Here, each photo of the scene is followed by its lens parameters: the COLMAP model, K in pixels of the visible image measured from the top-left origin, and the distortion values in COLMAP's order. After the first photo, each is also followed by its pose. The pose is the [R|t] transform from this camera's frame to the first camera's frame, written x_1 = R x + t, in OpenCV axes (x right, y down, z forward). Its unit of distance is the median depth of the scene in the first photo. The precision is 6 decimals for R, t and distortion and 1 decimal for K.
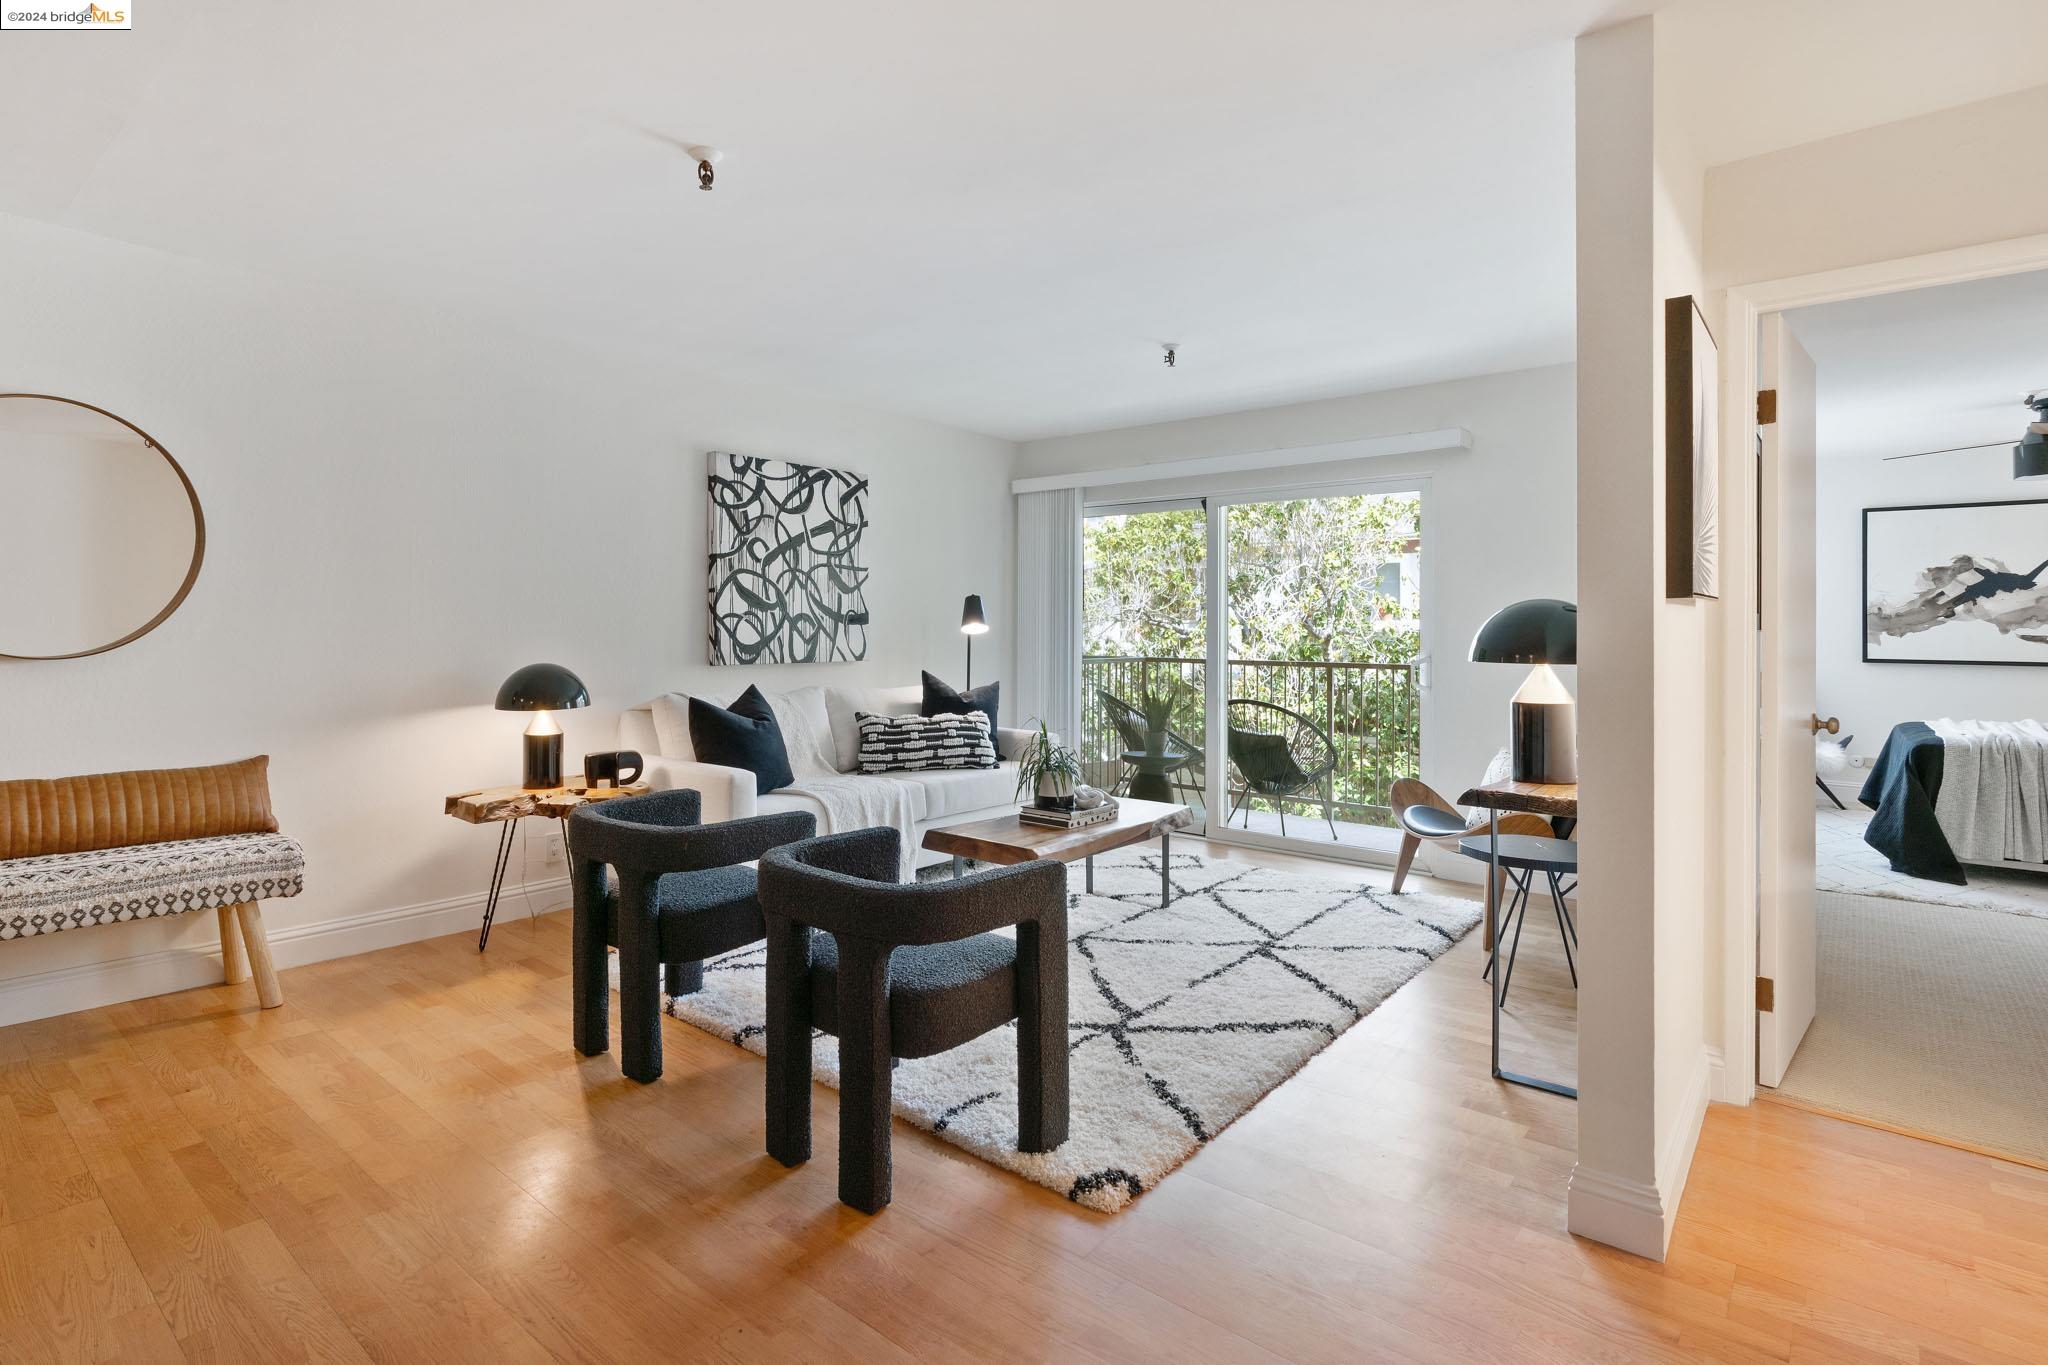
lens RADIAL K [[1035.7, 0, 921.5], [0, 1035.7, 635.3], [0, 0, 1]] dist [-0.000798, 0.001527]
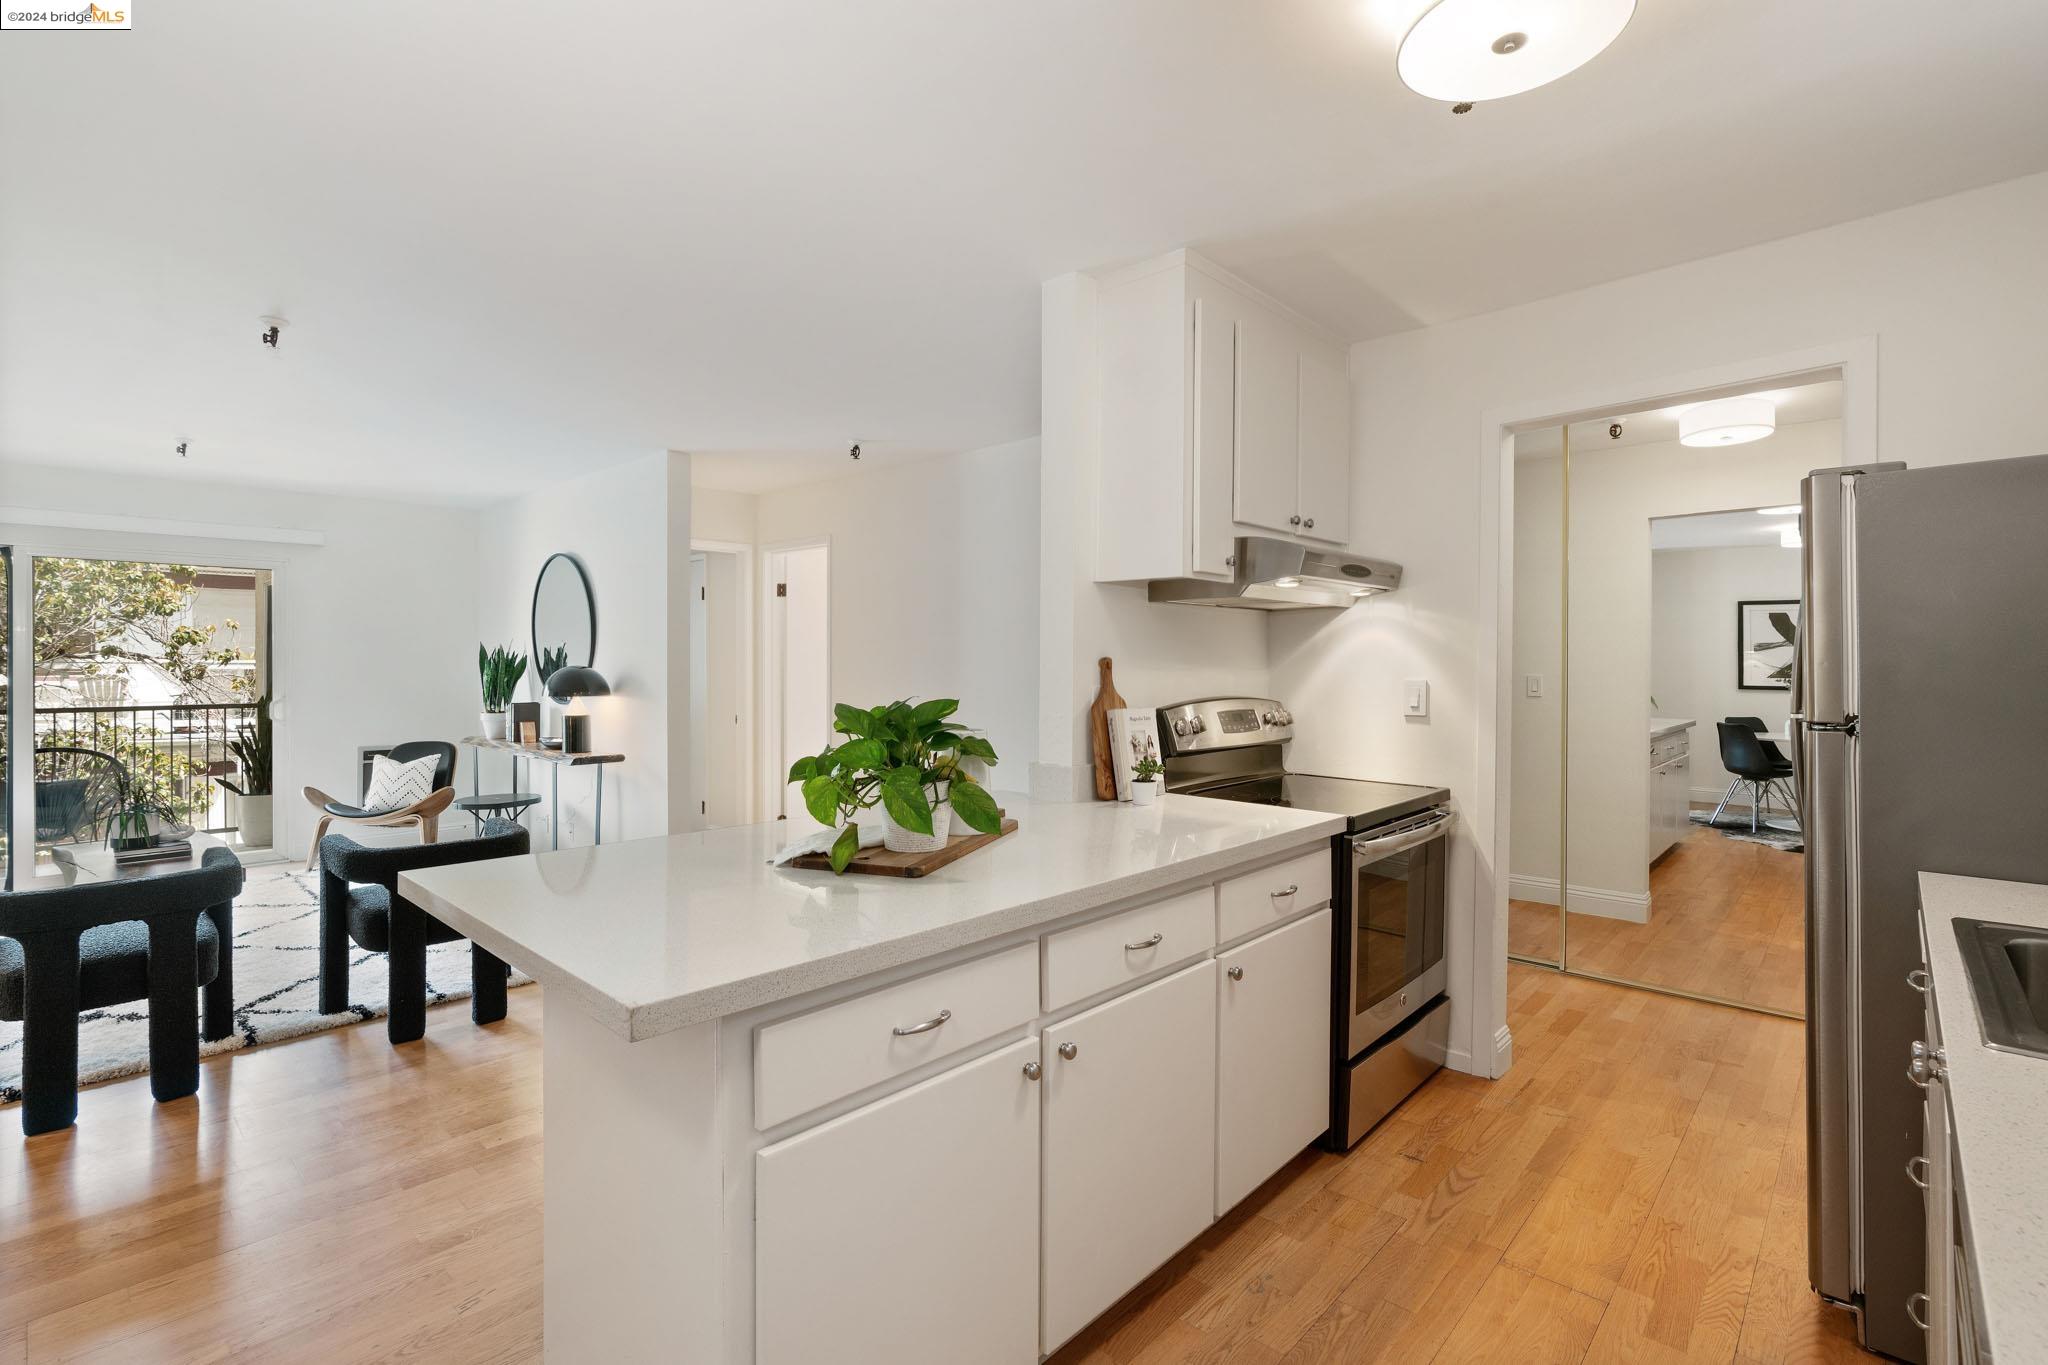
lens RADIAL K [[933.6, 0, 1022.1], [0, 933.6, 661.6], [0, 0, 1]] dist [-0.003656, -0.000696]
pose [[0.014144, -0.005241, 0.999886, -0.699522], [0.006089, 0.999968, 0.005155, -0.025821], [-0.999881, 0.006015, 0.014175, 0.037111]]
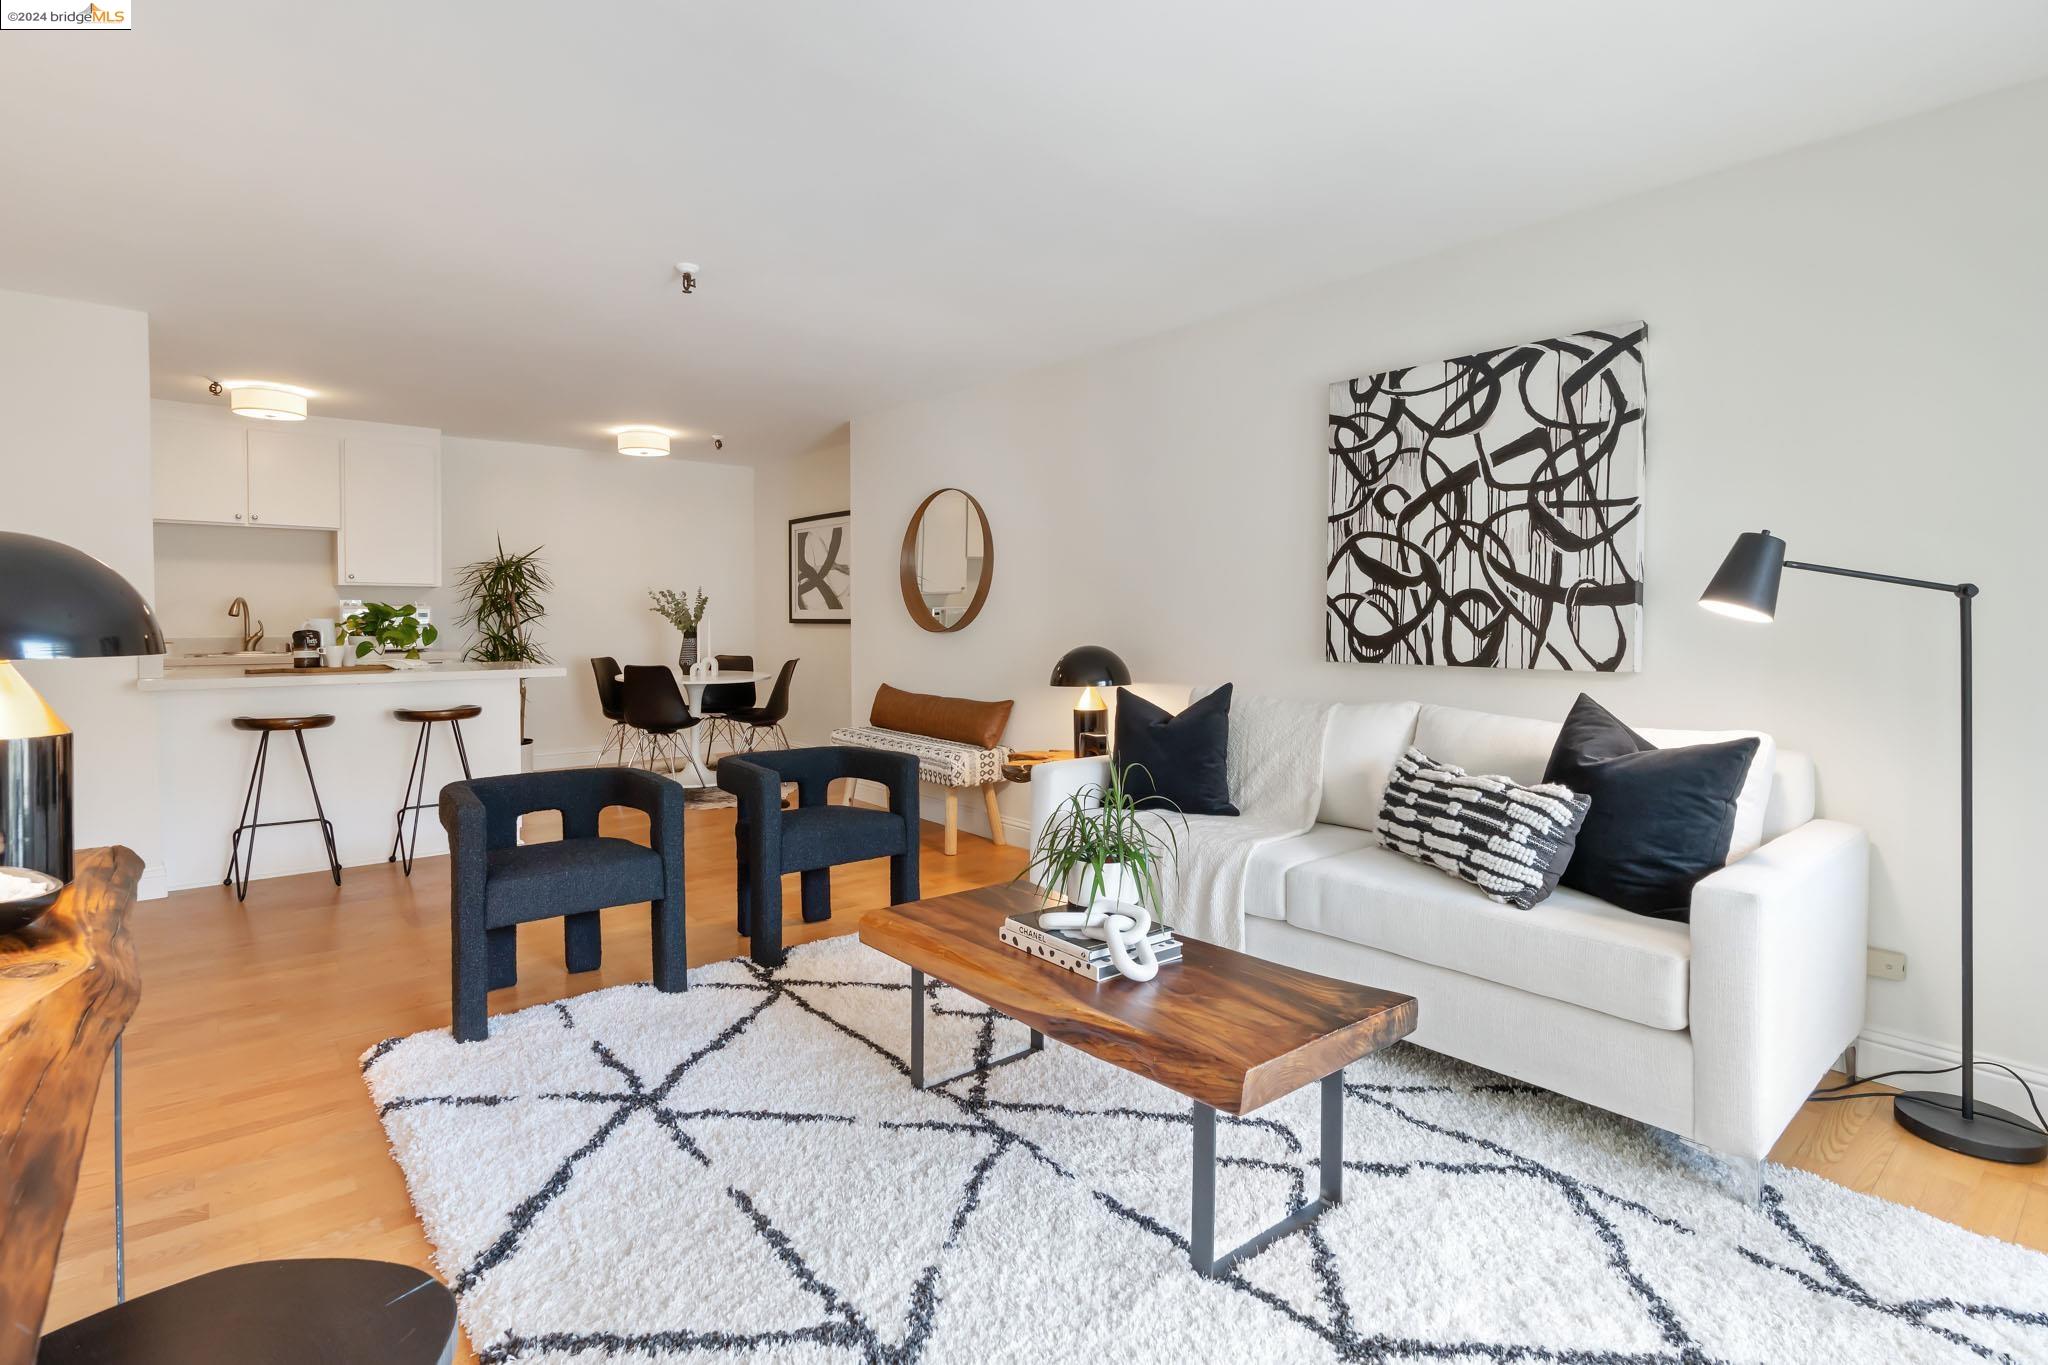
lens RADIAL K [[991.2, 0, 1020.9], [0, 991.2, 645.7], [0, 0, 1]] dist [-0.002220, 0.000223]
pose [[-0.135201, 0.022946, -0.990552, 0.553544], [-0.011137, 0.999633, 0.024676, 0.001599], [0.990756, 0.014368, -0.134896, 0.852558]]
